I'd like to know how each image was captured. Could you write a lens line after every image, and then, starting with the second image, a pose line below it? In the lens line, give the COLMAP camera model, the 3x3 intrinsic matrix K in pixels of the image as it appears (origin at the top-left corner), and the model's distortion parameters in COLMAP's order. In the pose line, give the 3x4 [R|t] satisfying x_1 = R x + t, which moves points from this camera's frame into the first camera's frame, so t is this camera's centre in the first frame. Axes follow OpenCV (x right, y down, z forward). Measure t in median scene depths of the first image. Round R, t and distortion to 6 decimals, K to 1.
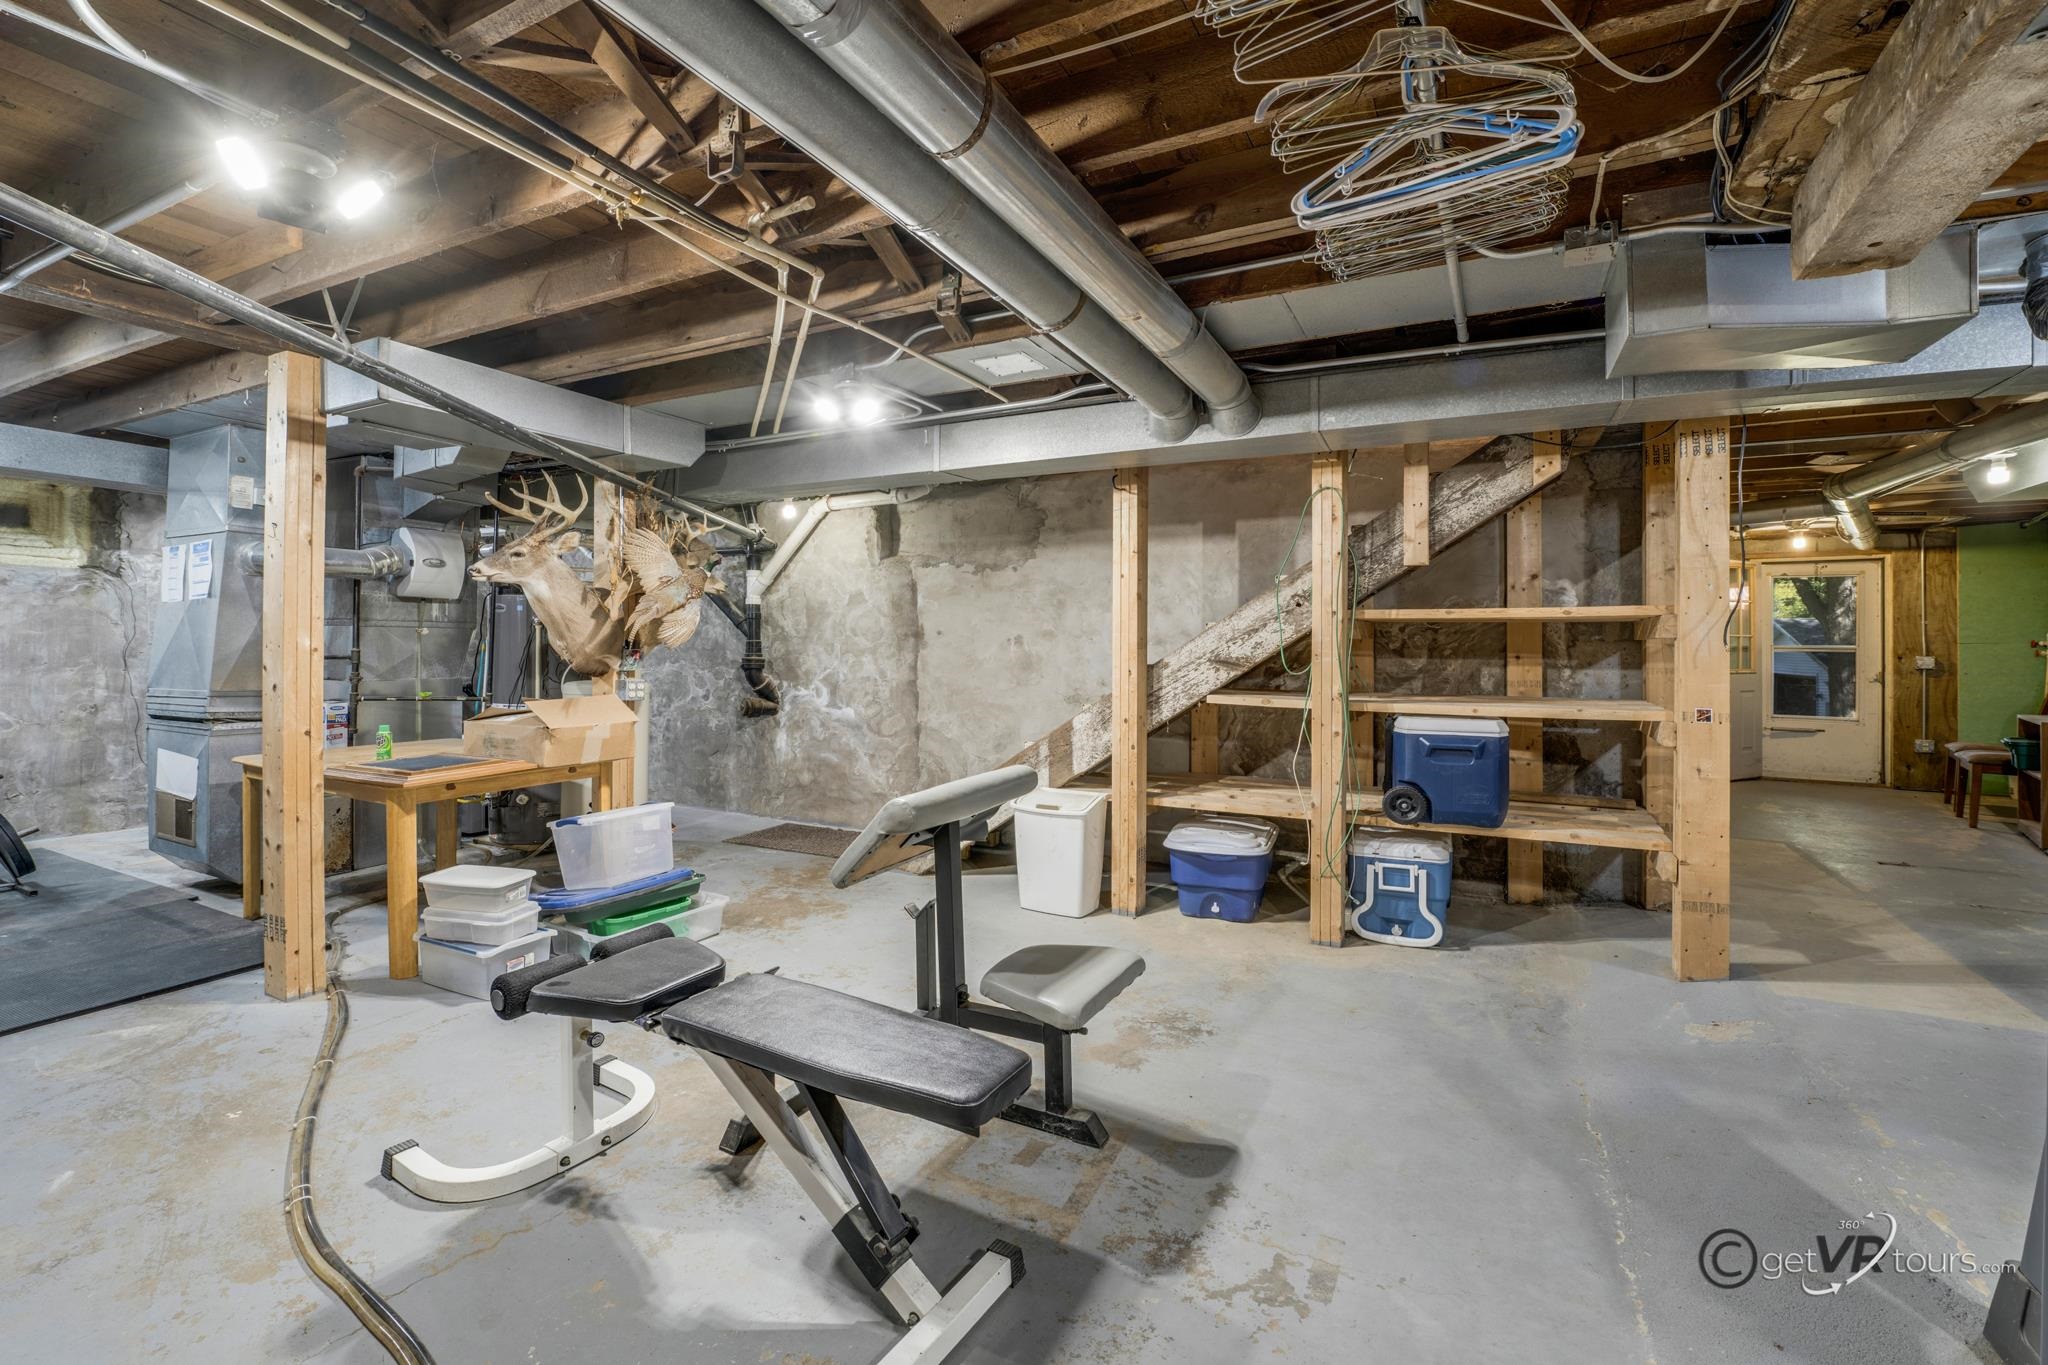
lens RADIAL K [[798.1, 0, 1013.8], [0, 798.1, 637.7], [0, 0, 1]] dist [-0.002221, -0.000052]
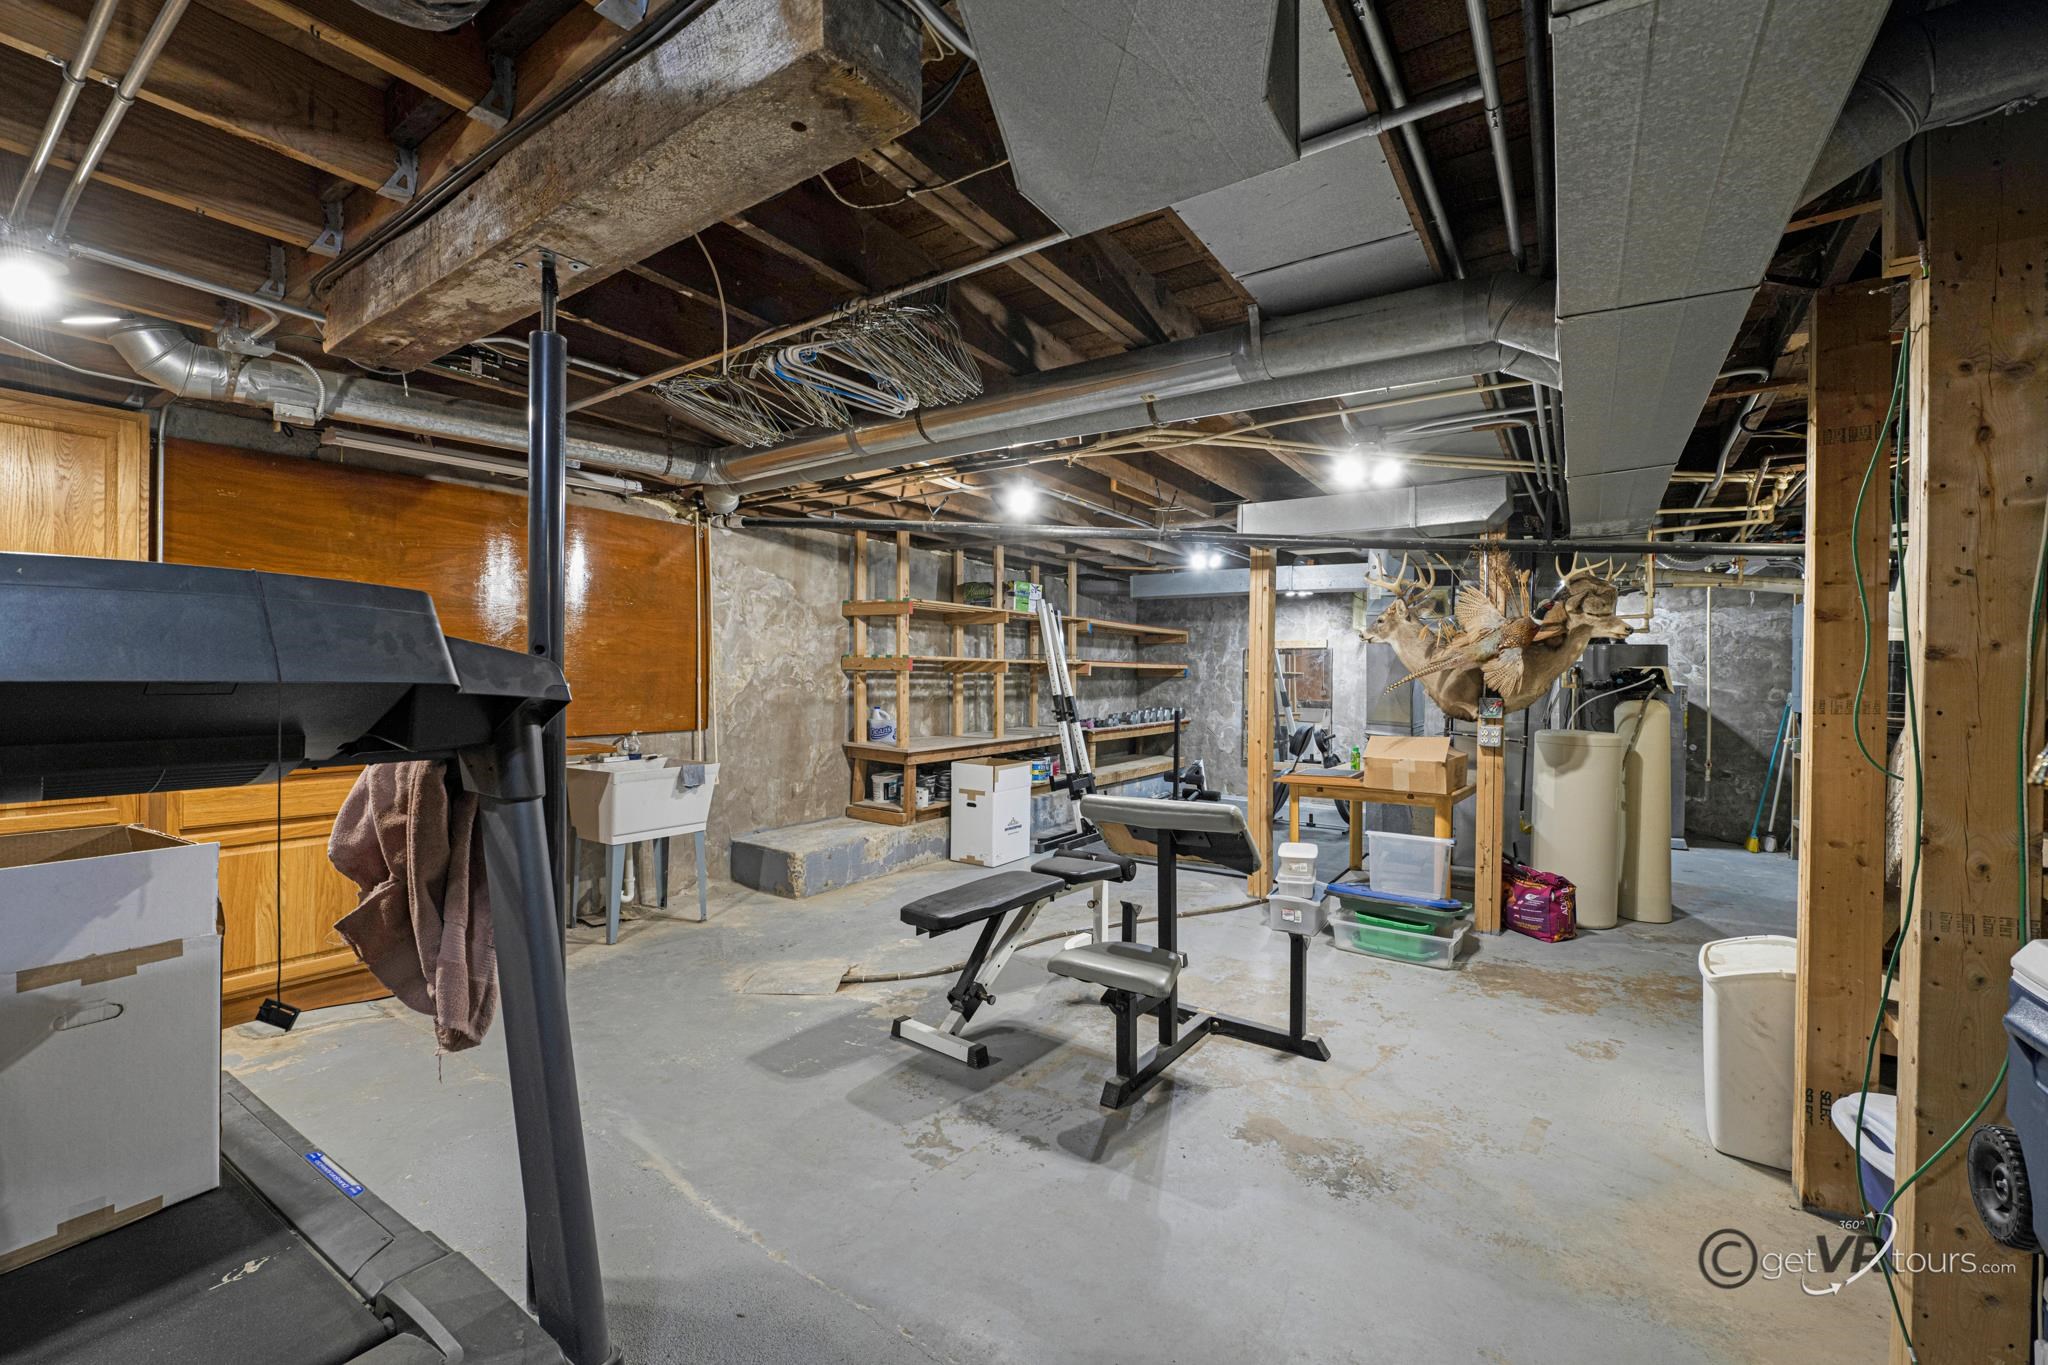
lens RADIAL K [[821.2, 0, 1030.0], [0, 821.2, 659.3], [0, 0, 1]] dist [-0.007625, -0.000037]
pose [[-0.045398, -0.027503, -0.998590, 1.146712], [-0.002637, 0.999621, -0.027411, -0.008474], [0.998965, 0.001389, -0.045453, 0.781294]]
